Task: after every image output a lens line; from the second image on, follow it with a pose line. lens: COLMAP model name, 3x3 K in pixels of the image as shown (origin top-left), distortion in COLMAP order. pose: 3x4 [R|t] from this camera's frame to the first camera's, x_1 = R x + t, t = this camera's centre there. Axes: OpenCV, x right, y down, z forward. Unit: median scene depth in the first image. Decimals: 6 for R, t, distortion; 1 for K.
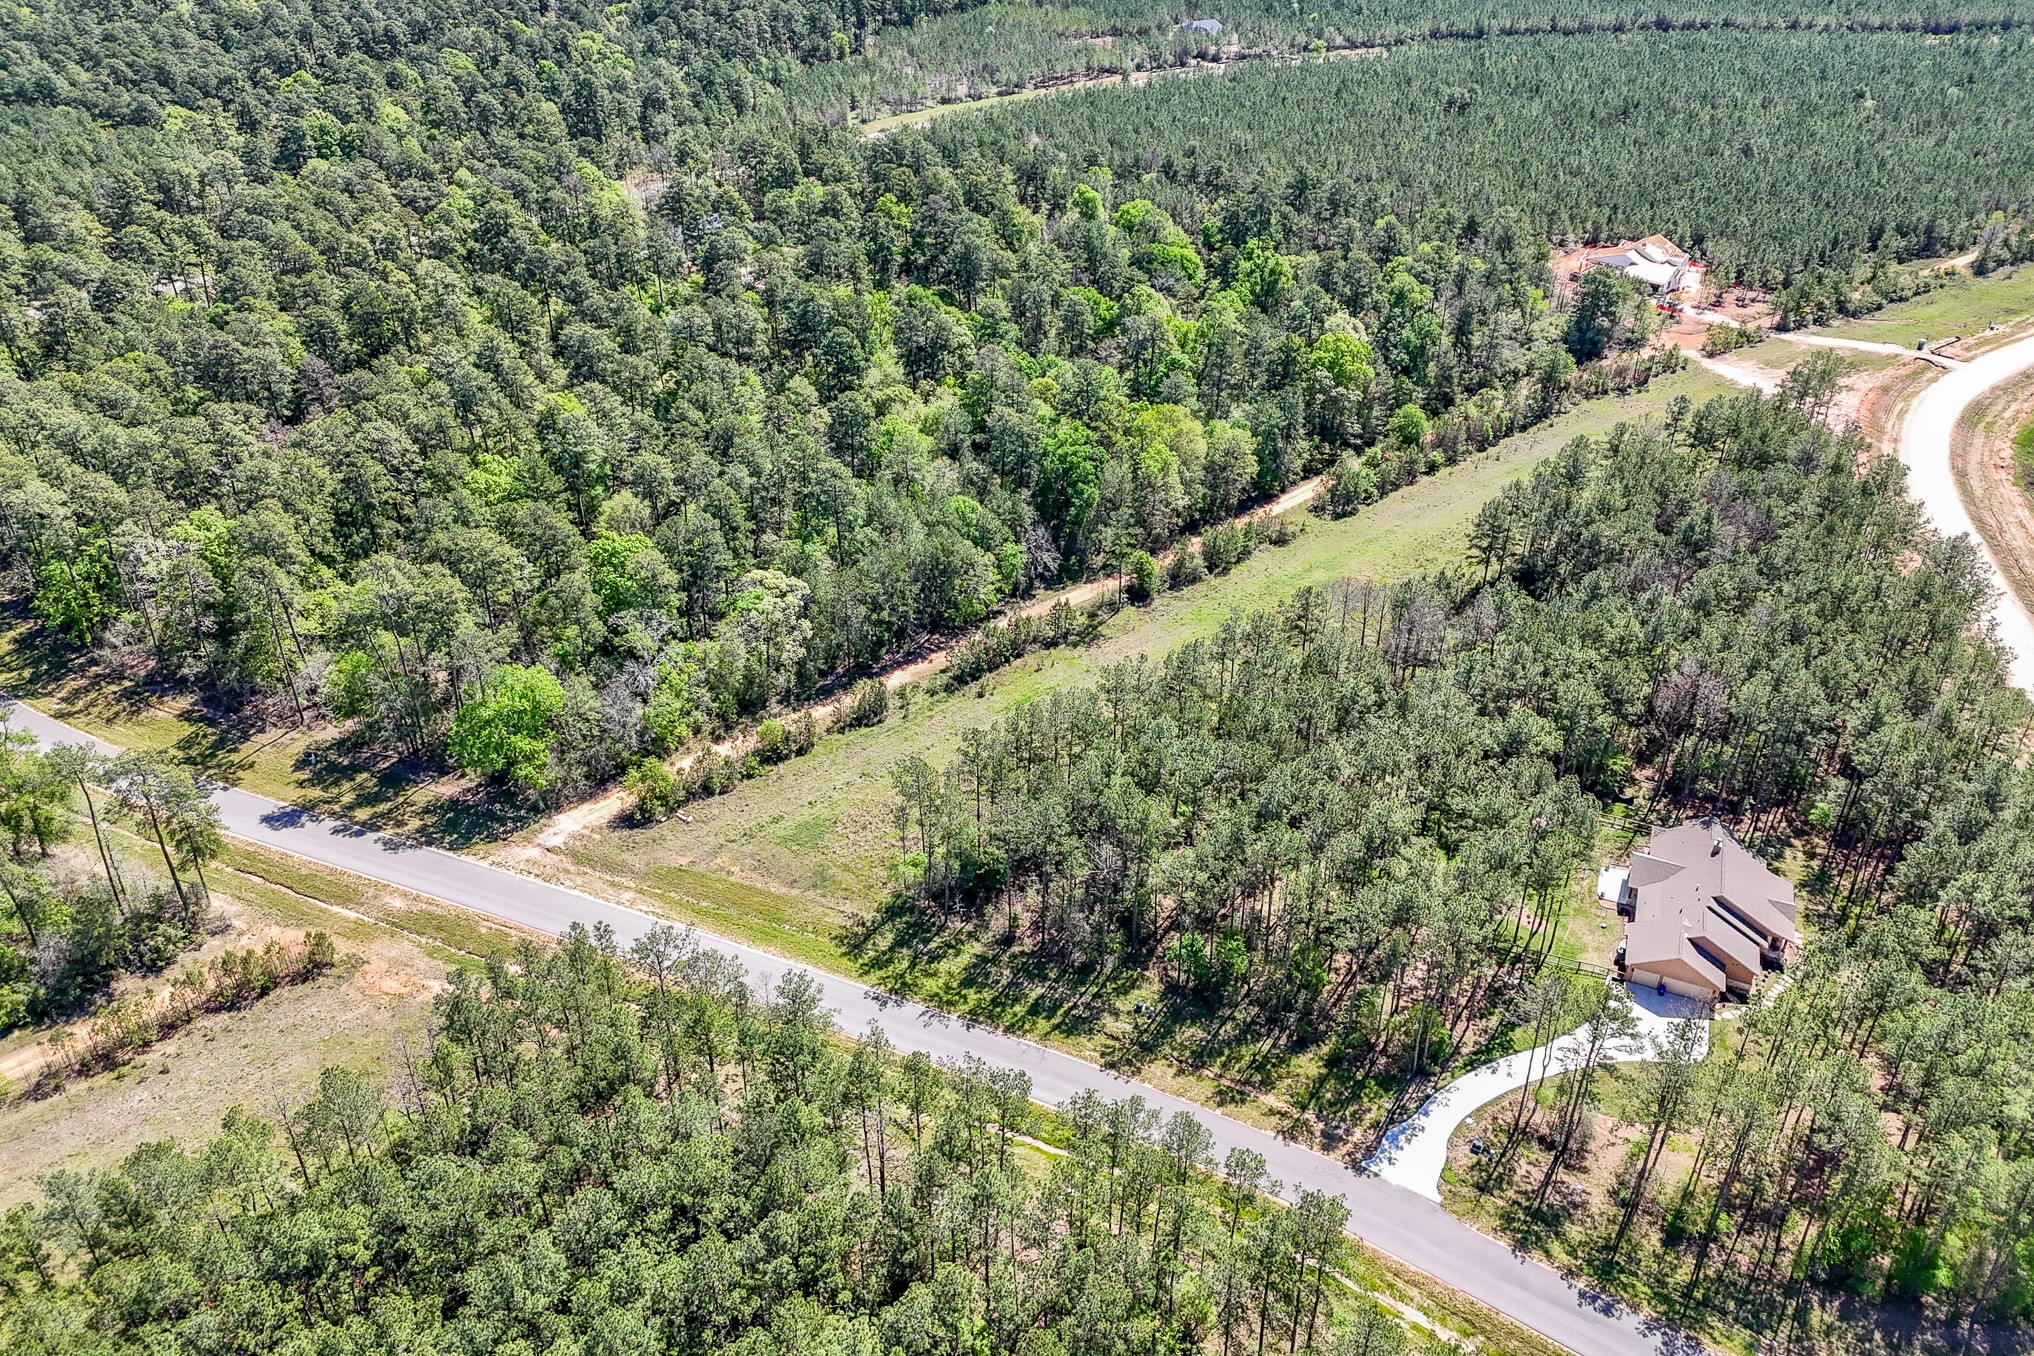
lens RADIAL K [[1478.8, 0, 1020.9], [0, 1478.8, 596.8], [0, 0, 1]] dist [0.078084, -0.072767]
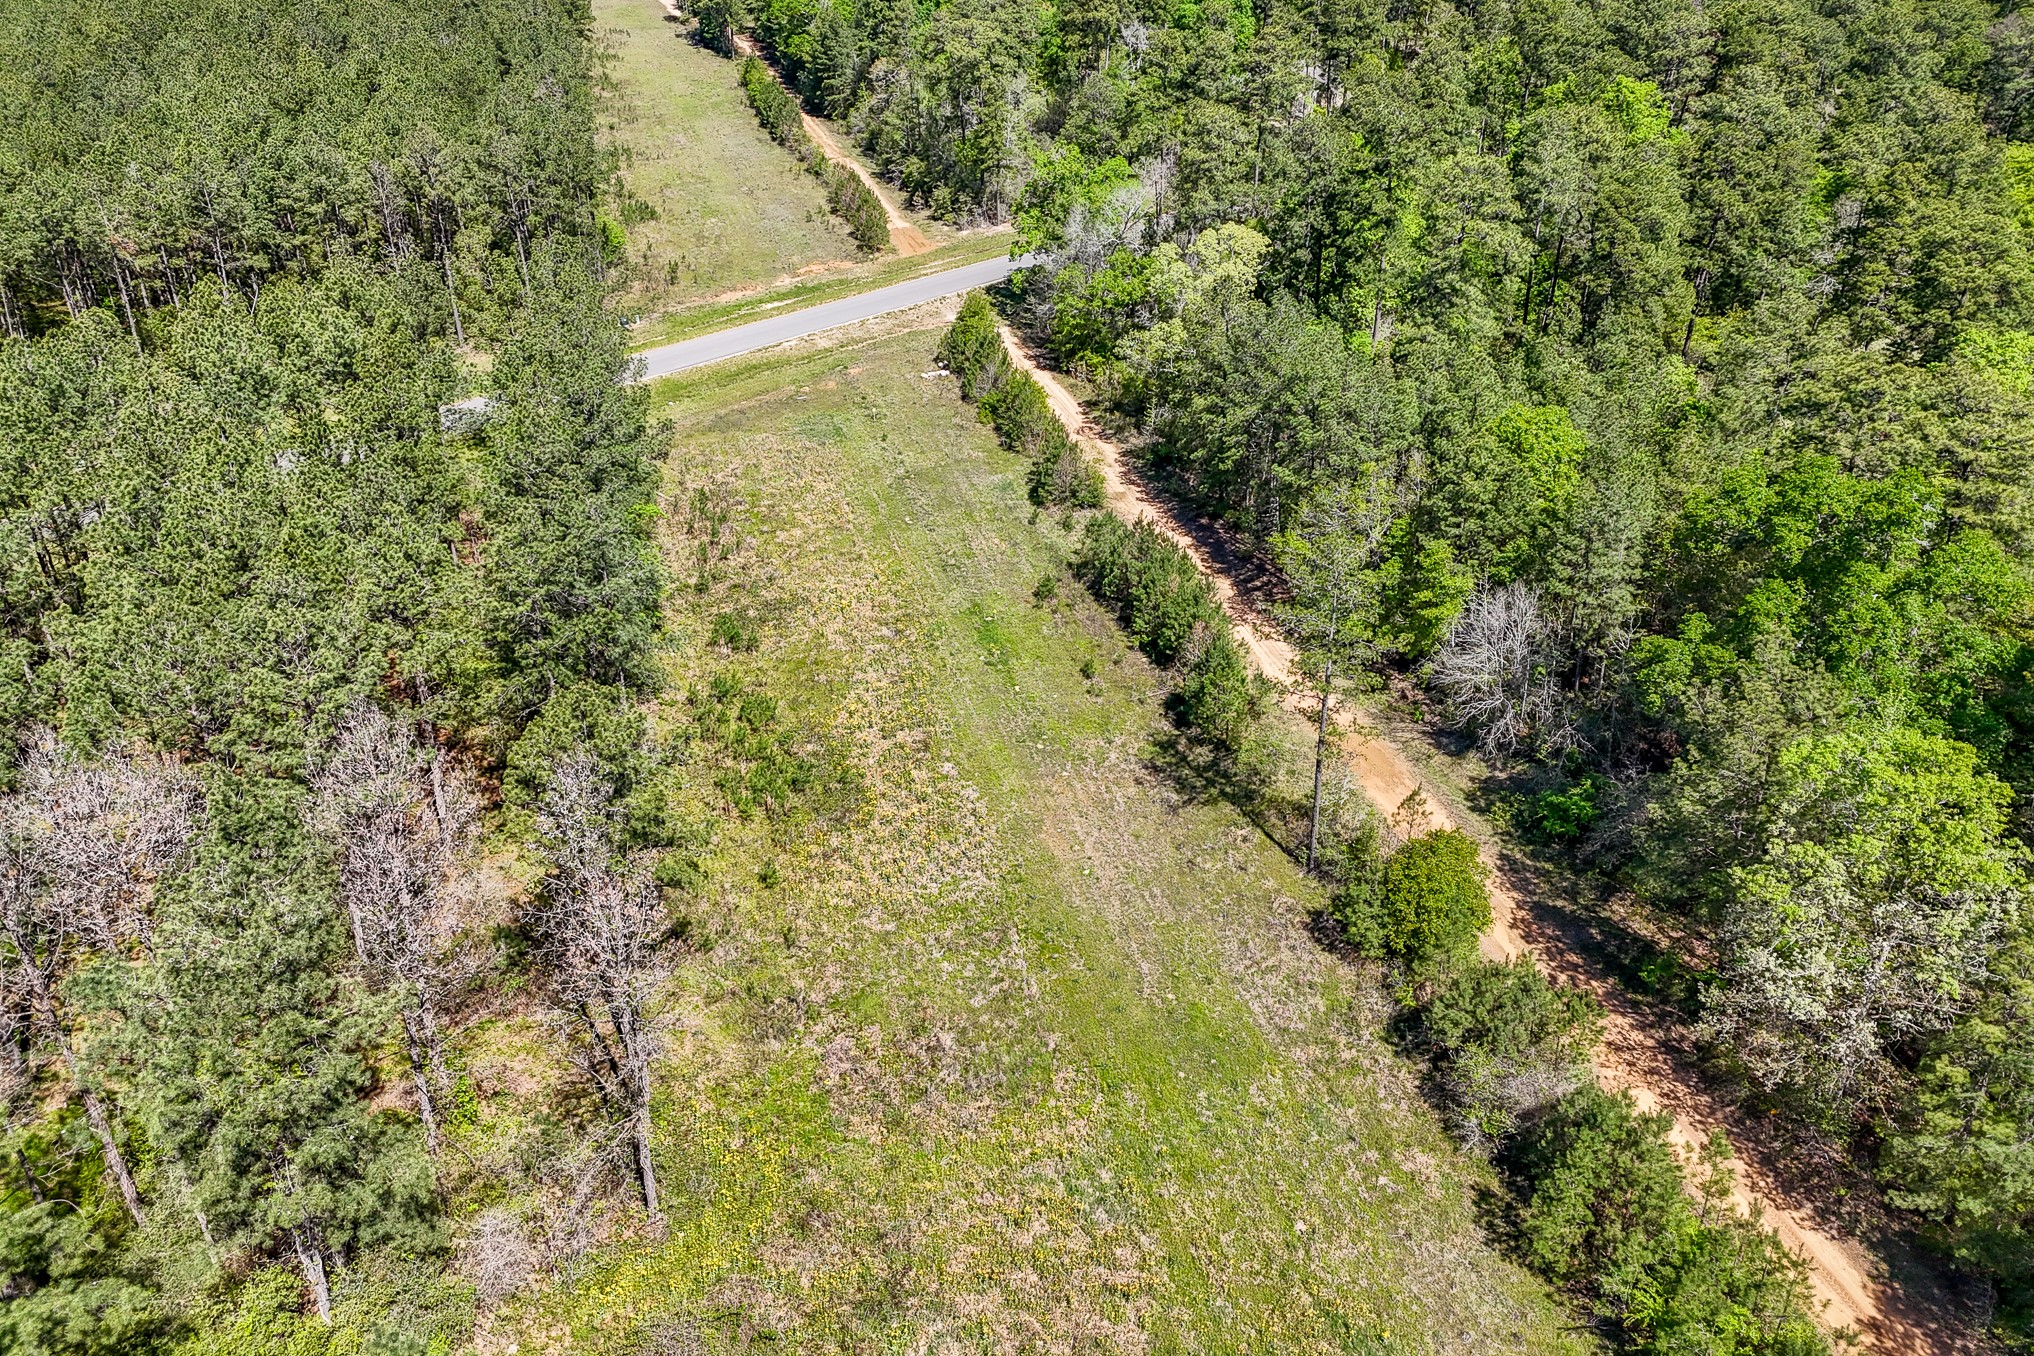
lens RADIAL K [[1478.8, 0, 1017.3], [0, 1478.8, 589.8], [0, 0, 1]] dist [0.078084, -0.072767]
pose [[-0.426118, 0.407487, -0.807699, 0.411402], [-0.461049, 0.670352, 0.581430, -0.236716], [0.778368, 0.620147, -0.097778, 1.178674]]
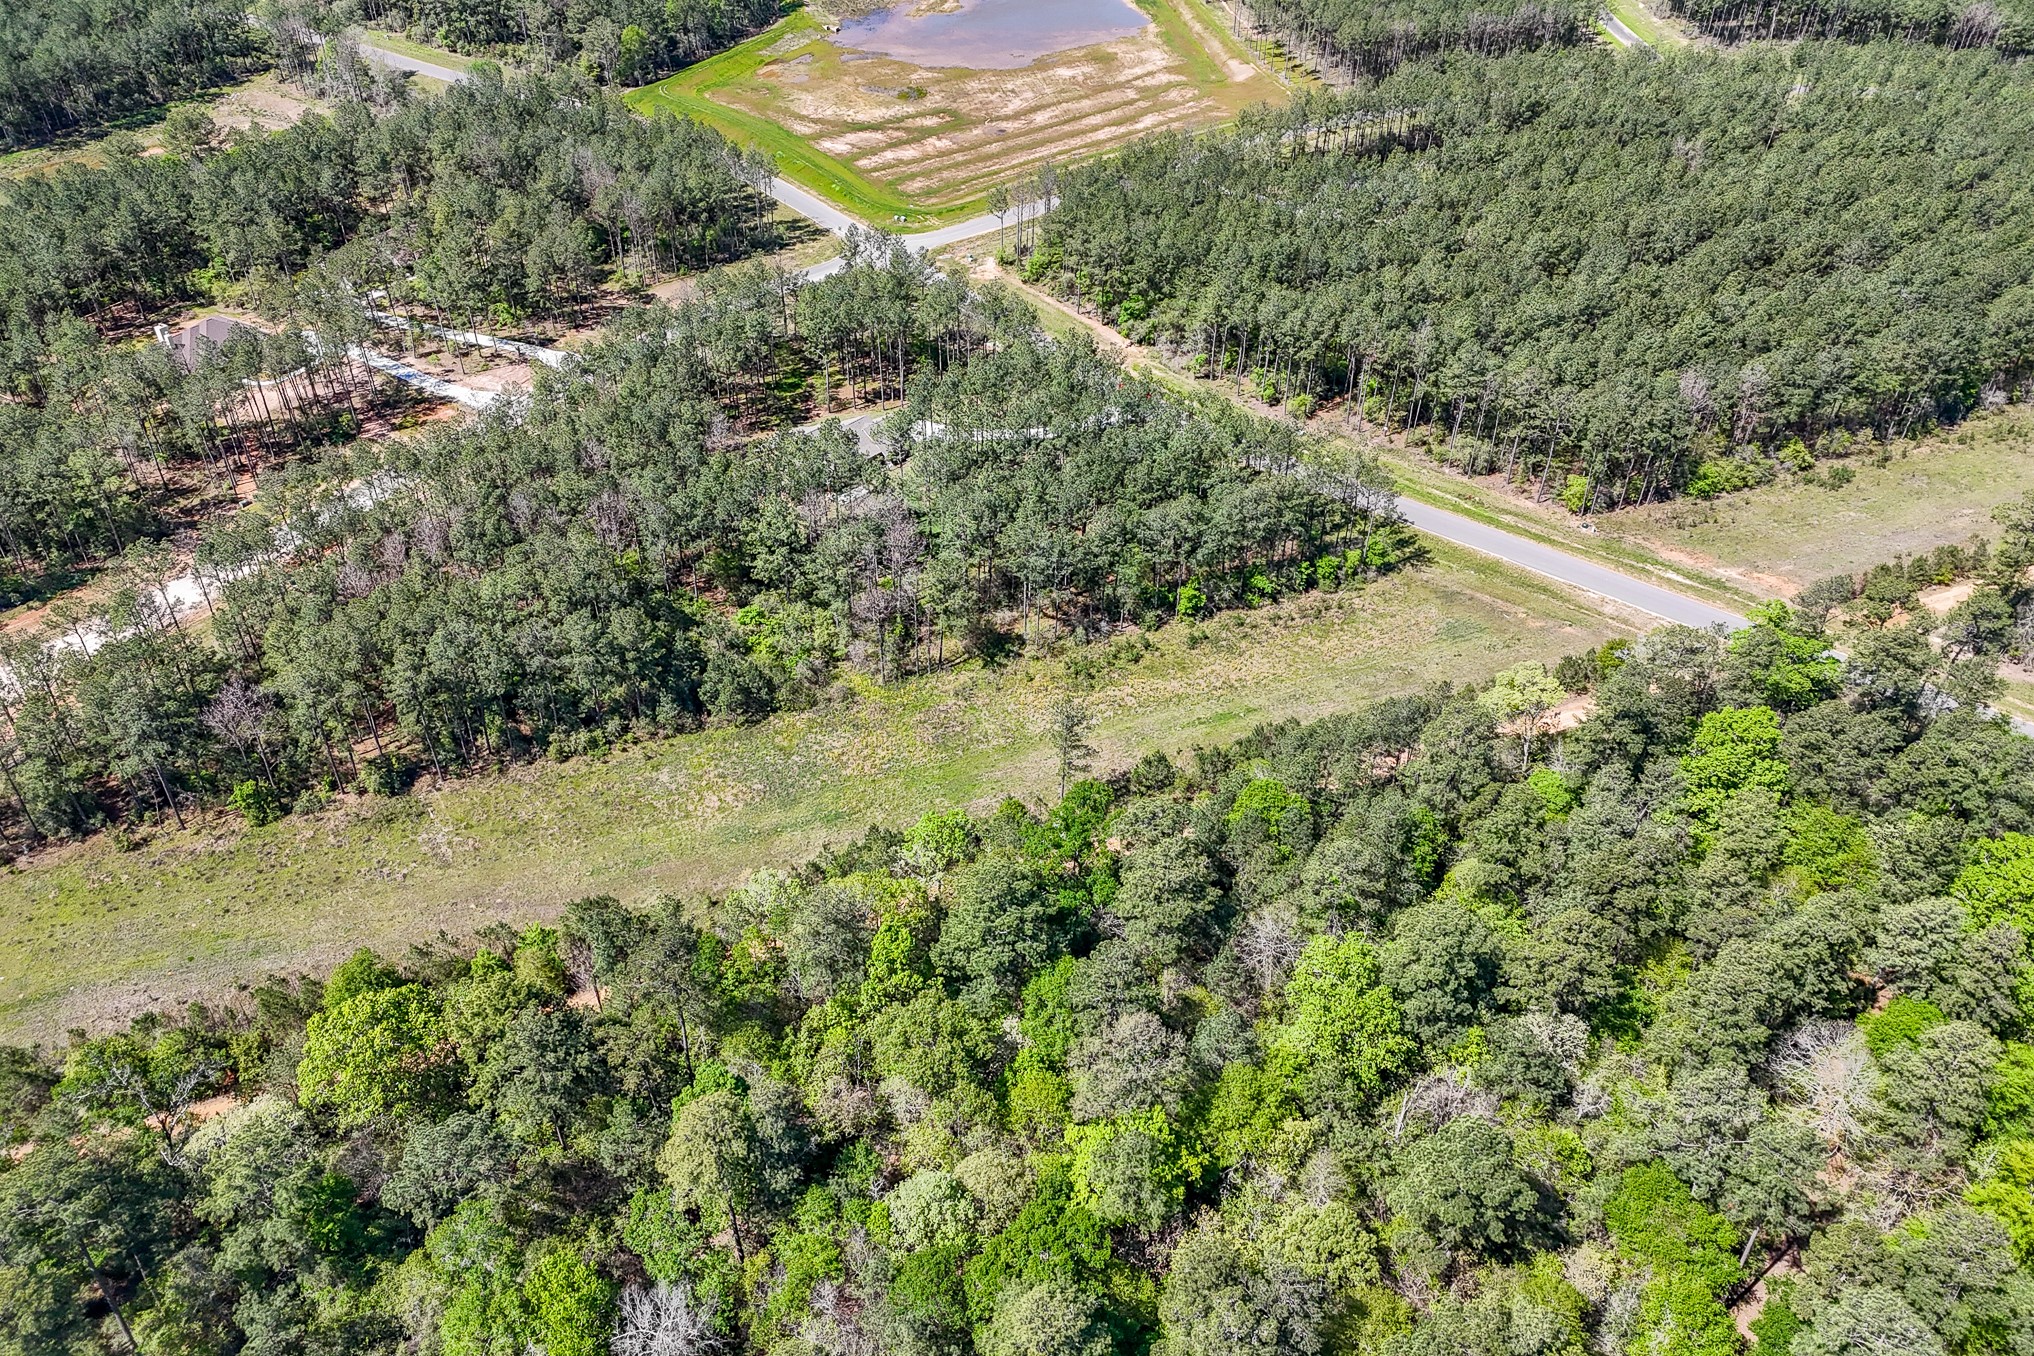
lens RADIAL K [[1478.8, 0, 1011.4], [0, 1478.8, 584.3], [0, 0, 1]] dist [0.078084, -0.072767]
pose [[-0.945704, -0.198482, 0.257389, -0.103442], [0.152082, 0.429645, 0.890099, -0.919979], [-0.287255, 0.880914, -0.376132, 1.486481]]
